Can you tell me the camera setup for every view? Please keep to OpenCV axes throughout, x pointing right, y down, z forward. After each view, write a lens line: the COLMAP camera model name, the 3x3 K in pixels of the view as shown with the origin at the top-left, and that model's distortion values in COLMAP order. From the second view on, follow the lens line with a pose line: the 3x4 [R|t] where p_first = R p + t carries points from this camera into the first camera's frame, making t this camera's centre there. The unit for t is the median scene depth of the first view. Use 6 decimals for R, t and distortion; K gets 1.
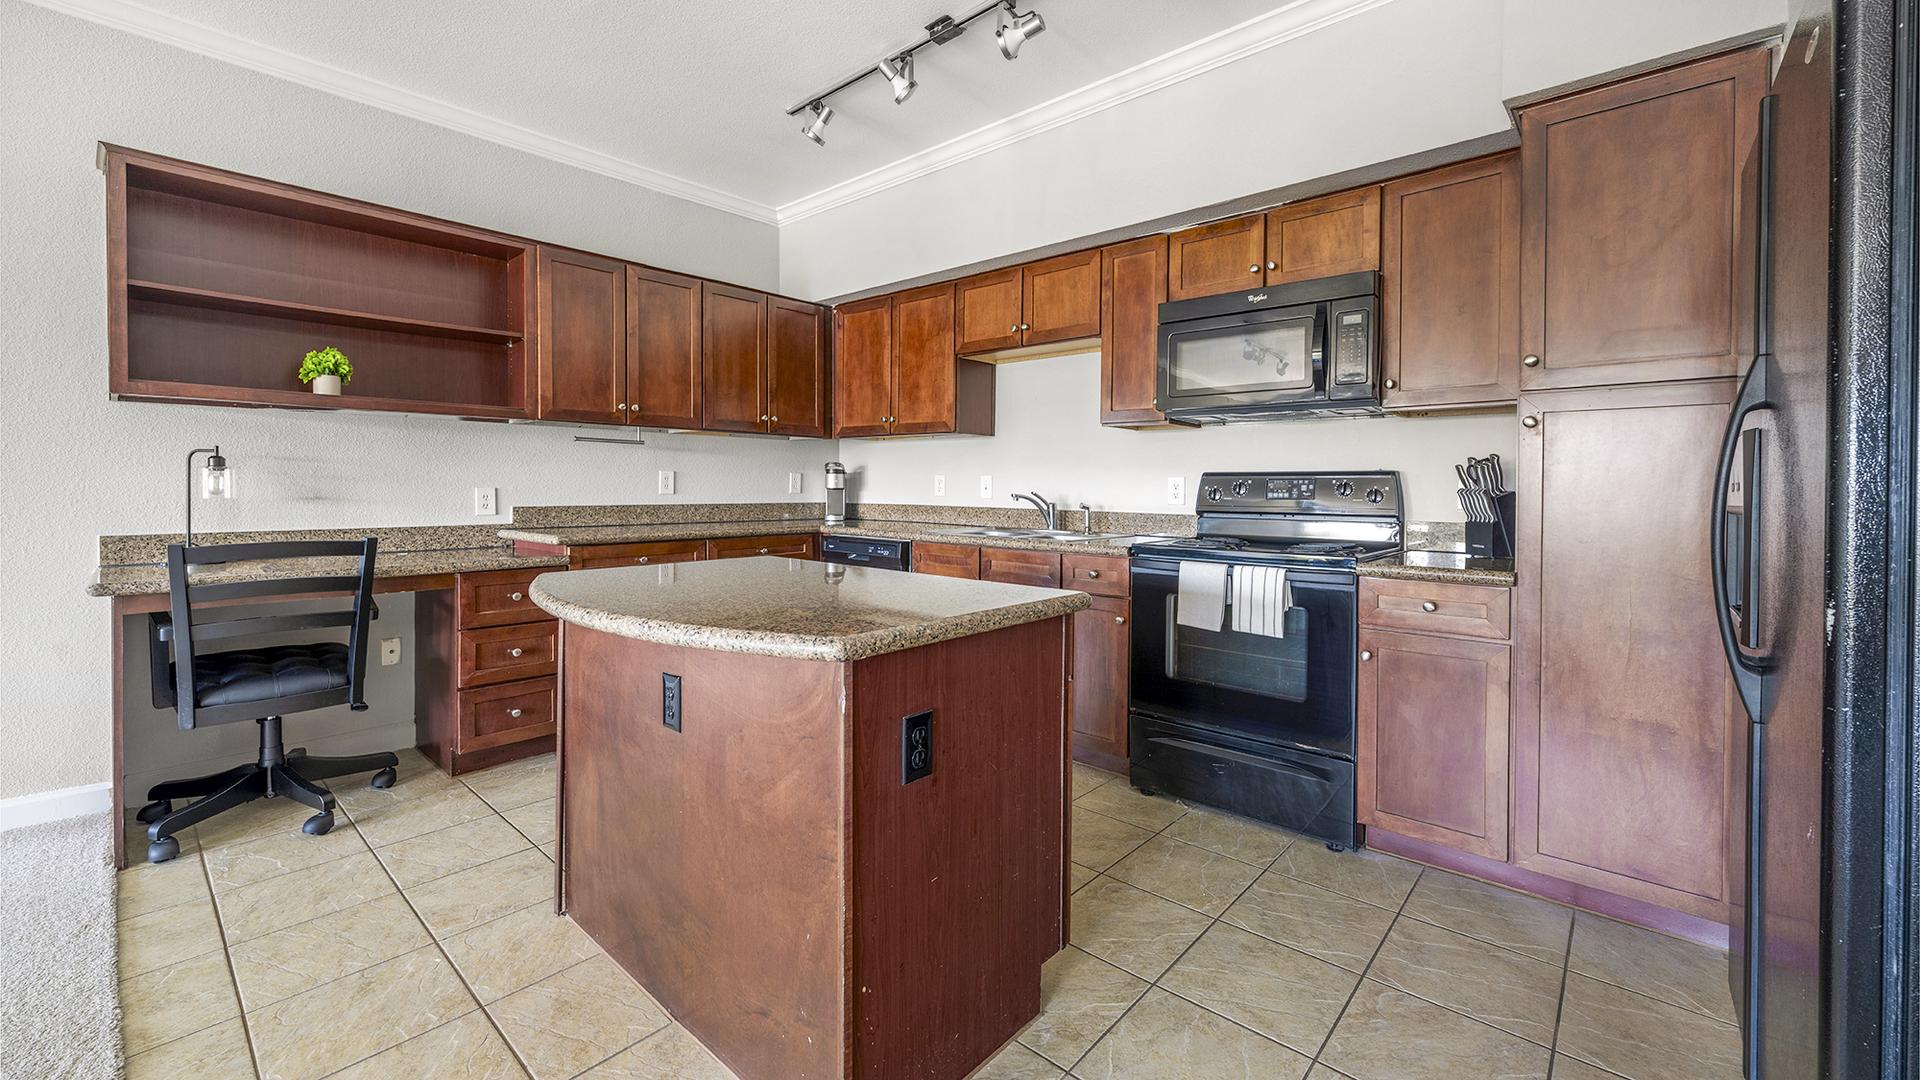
lens RADIAL K [[763.6, 0, 965.1], [0, 763.6, 497.2], [0, 0, 1]] dist [0.001771, 0.000139]
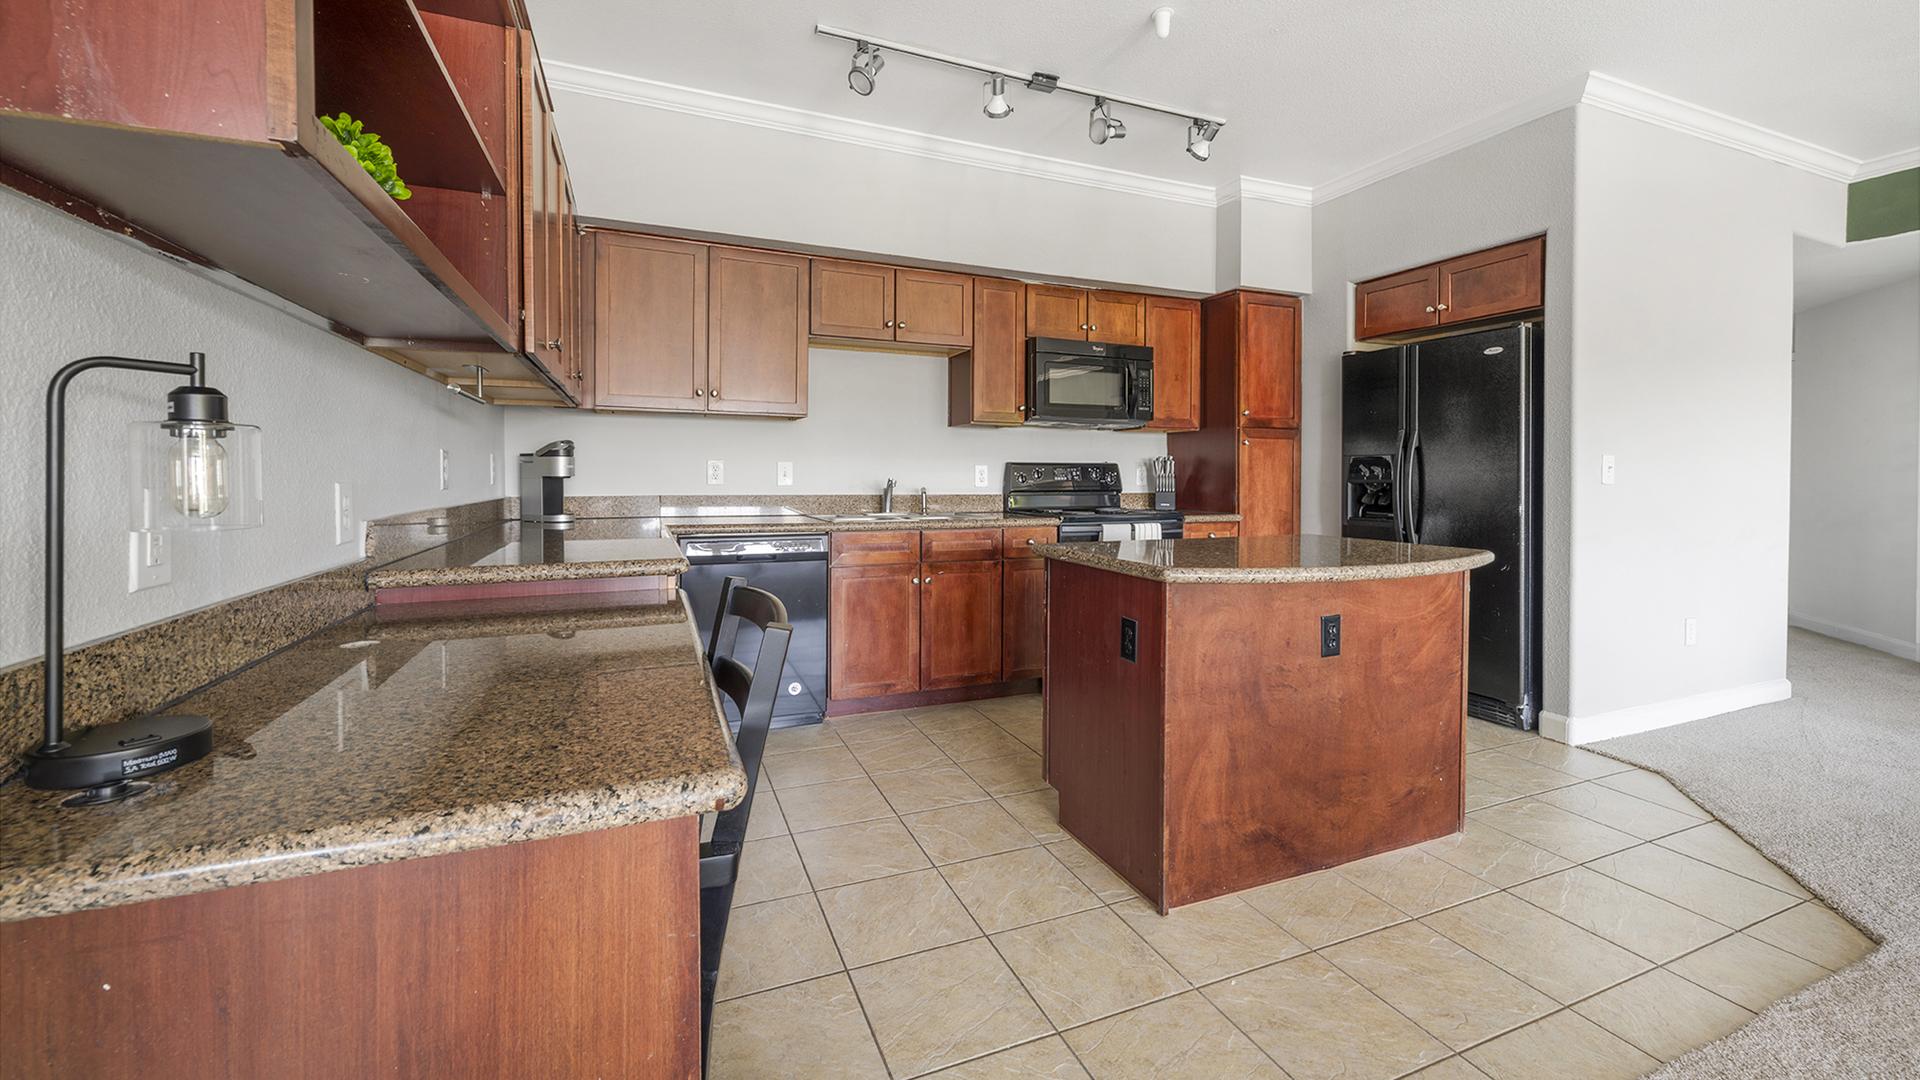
lens RADIAL K [[763.6, 0, 963.5], [0, 763.6, 487.0], [0, 0, 1]] dist [0.001771, 0.000139]
pose [[0.429057, -0.020635, 0.903042, -0.967784], [0.014021, 0.999771, 0.016184, -0.012743], [-0.903168, 0.005718, 0.429248, 0.519005]]
